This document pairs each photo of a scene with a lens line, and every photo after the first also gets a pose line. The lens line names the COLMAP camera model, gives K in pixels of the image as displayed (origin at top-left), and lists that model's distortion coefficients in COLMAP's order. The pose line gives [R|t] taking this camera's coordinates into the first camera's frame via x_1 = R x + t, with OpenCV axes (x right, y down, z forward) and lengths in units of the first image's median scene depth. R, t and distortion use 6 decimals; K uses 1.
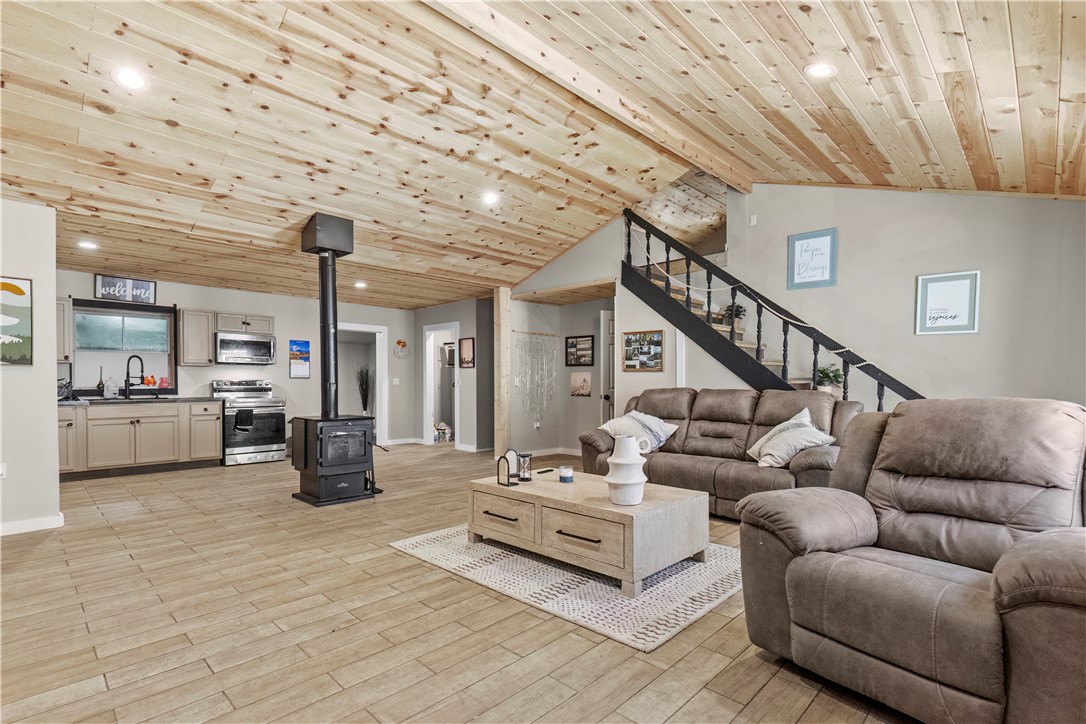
lens RADIAL K [[518.6, 0, 548.2], [0, 518.6, 390.1], [0, 0, 1]] dist [0.002933, 0.000315]
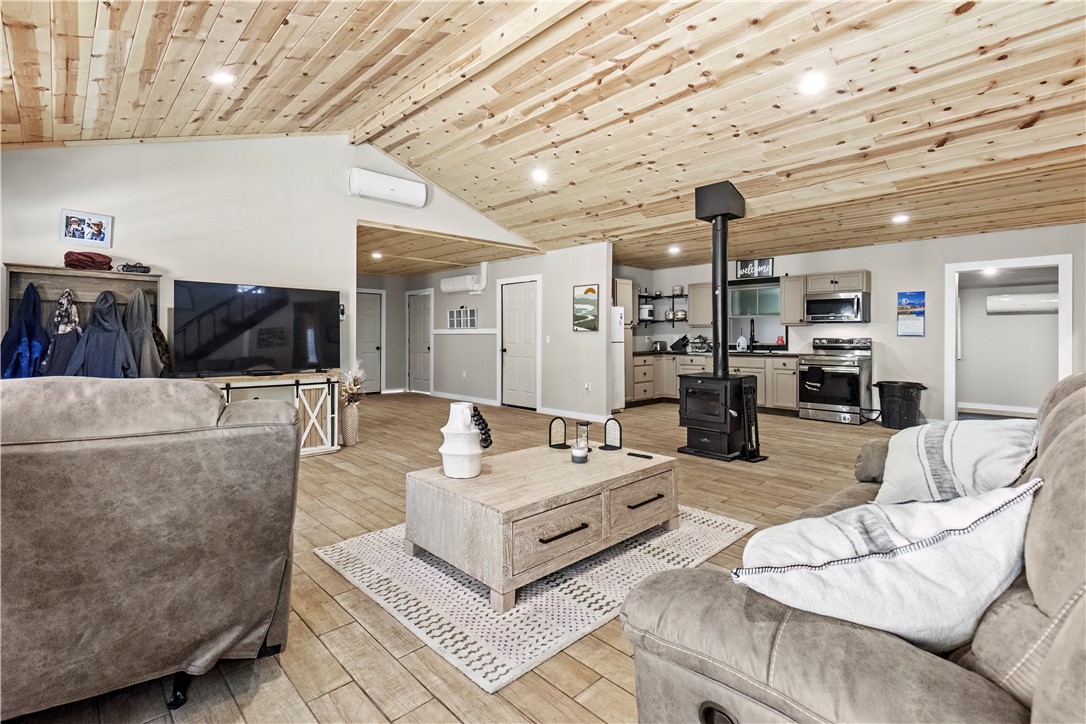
lens RADIAL K [[505.6, 0, 542.4], [0, 505.6, 334.5], [0, 0, 1]] dist [0.002368, -0.000003]
pose [[-0.036638, -0.004645, -0.999318, 0.515757], [-0.016043, 0.999863, -0.004060, -0.016628], [0.999200, 0.015883, -0.036708, 0.573597]]
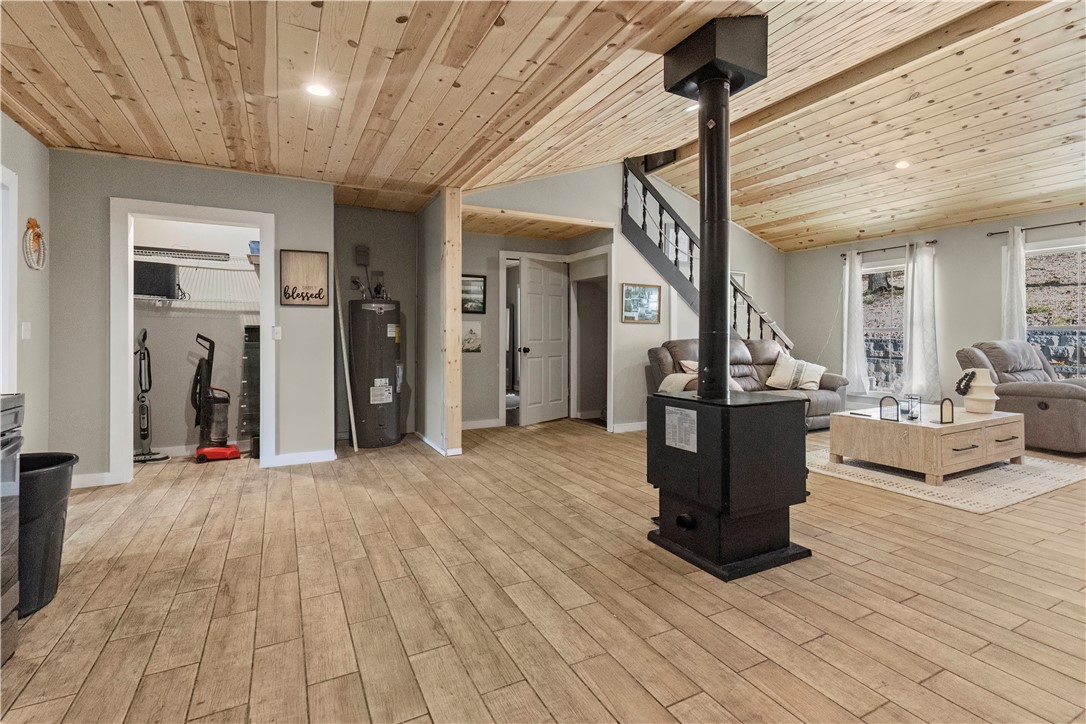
lens RADIAL K [[506.3, 0, 558.7], [0, 506.3, 338.0], [0, 0, 1]] dist [0.003081, -0.000174]
pose [[0.301658, -0.005050, 0.953403, -0.808214], [0.013614, 0.999907, 0.000989, -0.010645], [-0.953319, 0.012682, 0.301698, 0.842826]]
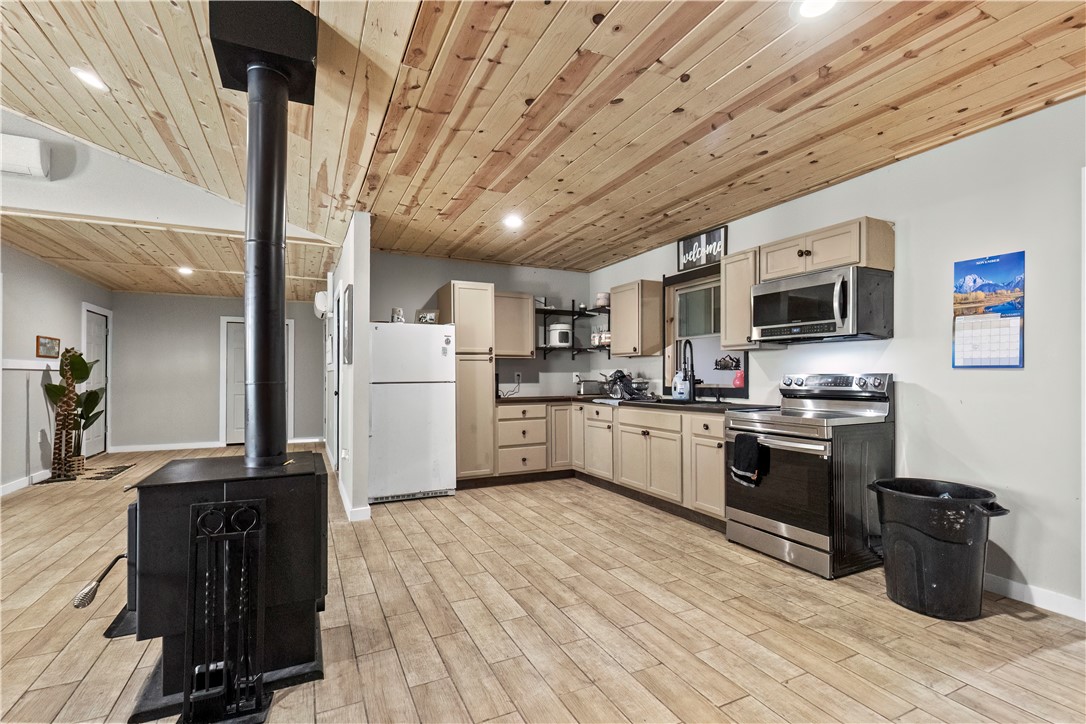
lens RADIAL K [[495.2, 0, 548.0], [0, 495.2, 371.0], [0, 0, 1]] dist [0.004222, -0.000231]
pose [[-0.341556, -0.008055, -0.939827, -0.104042], [-0.012449, 0.999914, -0.004046, -0.021682], [0.939779, 0.010318, -0.341627, 1.142950]]
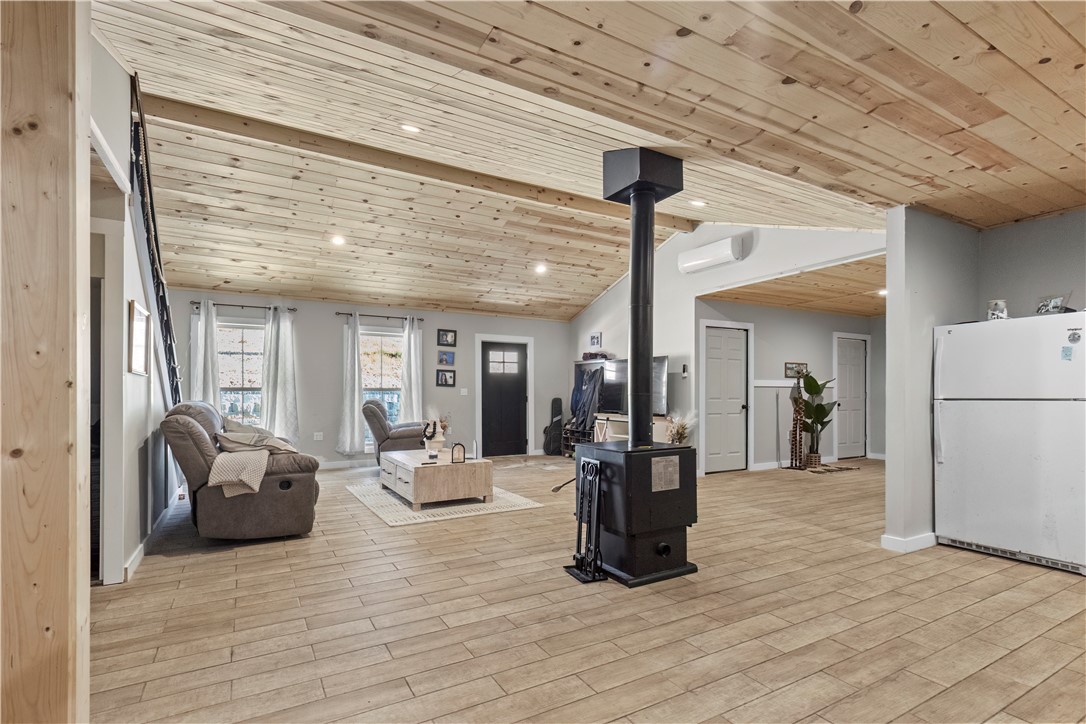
lens RADIAL K [[511.9, 0, 526.2], [0, 511.9, 393.6], [0, 0, 1]] dist [0.003192, 0.000427]
pose [[-0.953863, 0.000493, 0.300243, -0.403075], [0.005254, 0.999873, 0.015051, -0.022445], [-0.300197, 0.015934, -0.953744, 1.400910]]
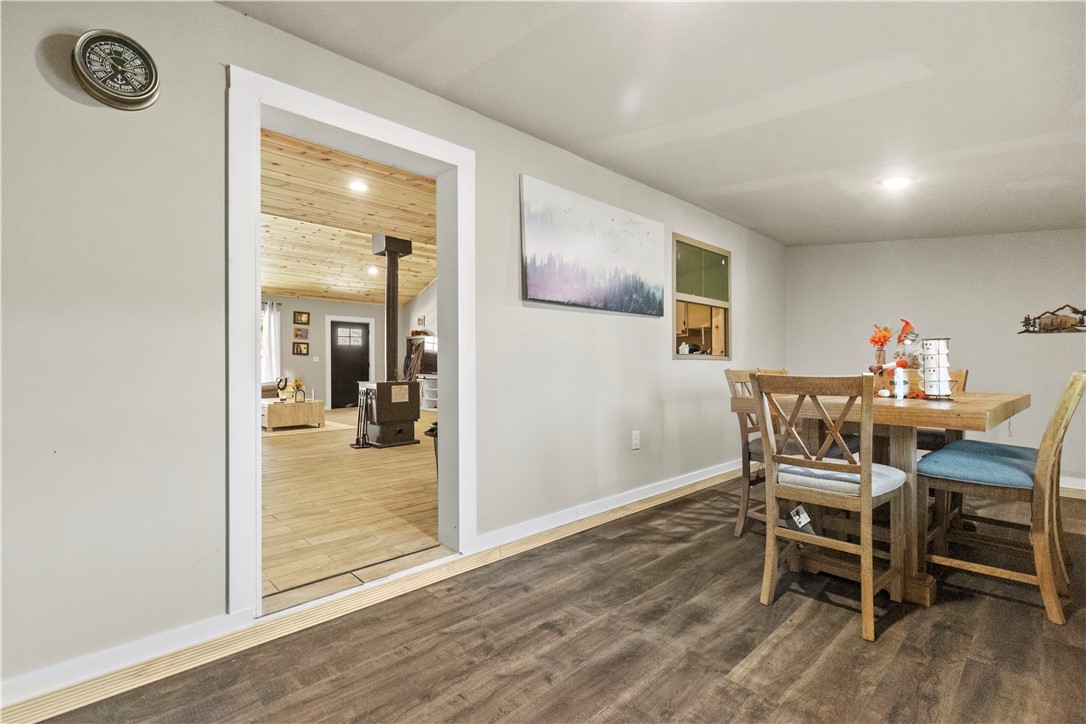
lens RADIAL K [[491.1, 0, 540.4], [0, 491.1, 360.6], [0, 0, 1]] dist [0.001456, 0.000144]
pose [[-0.999021, 0.007068, 0.043676, -0.712015], [0.007267, 0.999964, 0.004397, -0.003744], [-0.043643, 0.004710, -0.999036, 1.858910]]
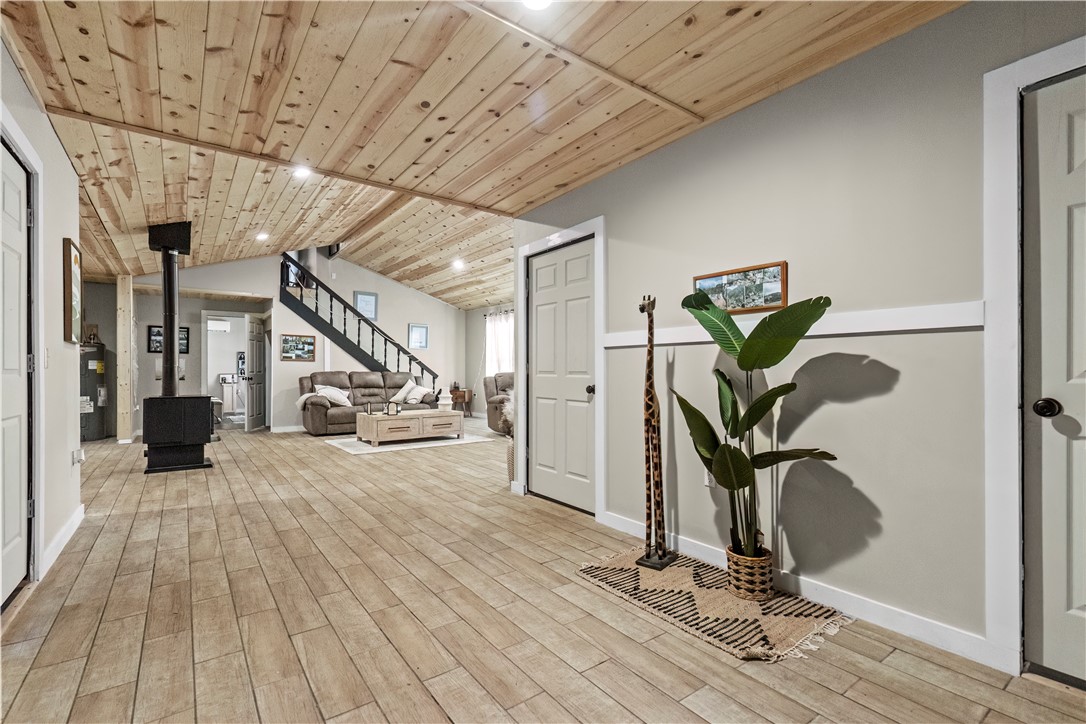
lens RADIAL K [[495.2, 0, 548.0], [0, 495.2, 371.0], [0, 0, 1]] dist [0.004222, -0.000231]
pose [[0.172694, 0.001291, 0.984975, -1.133458], [0.014484, 0.999888, -0.003850, 0.010546], [-0.984869, 0.014932, 0.172656, 0.007752]]
